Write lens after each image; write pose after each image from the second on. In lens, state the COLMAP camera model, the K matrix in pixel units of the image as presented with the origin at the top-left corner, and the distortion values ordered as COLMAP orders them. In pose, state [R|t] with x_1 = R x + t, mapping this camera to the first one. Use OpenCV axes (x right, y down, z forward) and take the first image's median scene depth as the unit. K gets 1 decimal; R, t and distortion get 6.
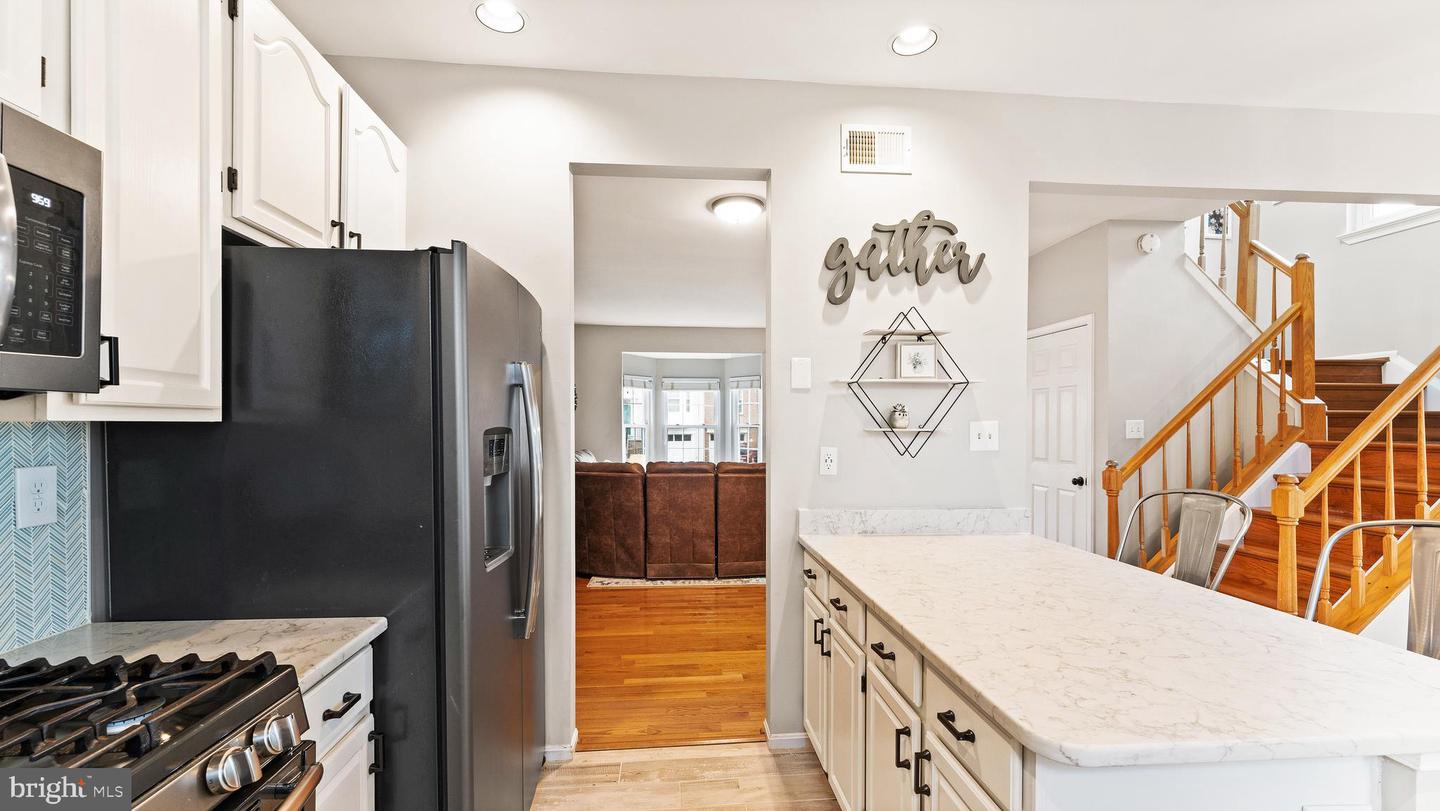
lens RADIAL K [[600.5, 0, 718.2], [0, 600.5, 428.4], [0, 0, 1]] dist [-0.001260, -0.000223]
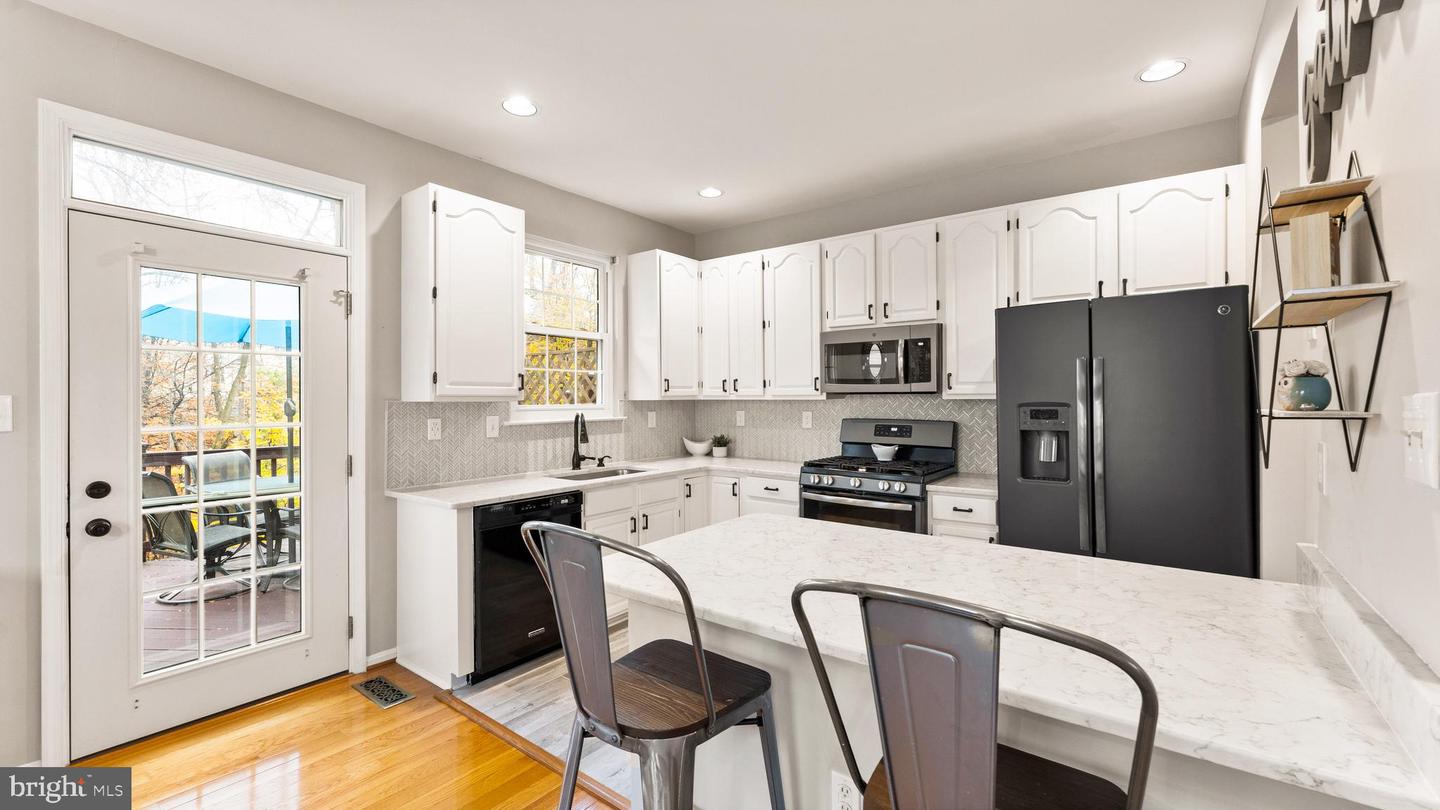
lens RADIAL K [[592.3, 0, 718.9], [0, 592.3, 400.1], [0, 0, 1]] dist [0.000342, -0.000015]
pose [[-0.671370, 0.001463, -0.741121, 0.943590], [-0.006147, 0.999953, 0.007542, -0.008468], [0.741097, 0.009619, -0.671329, 0.943292]]
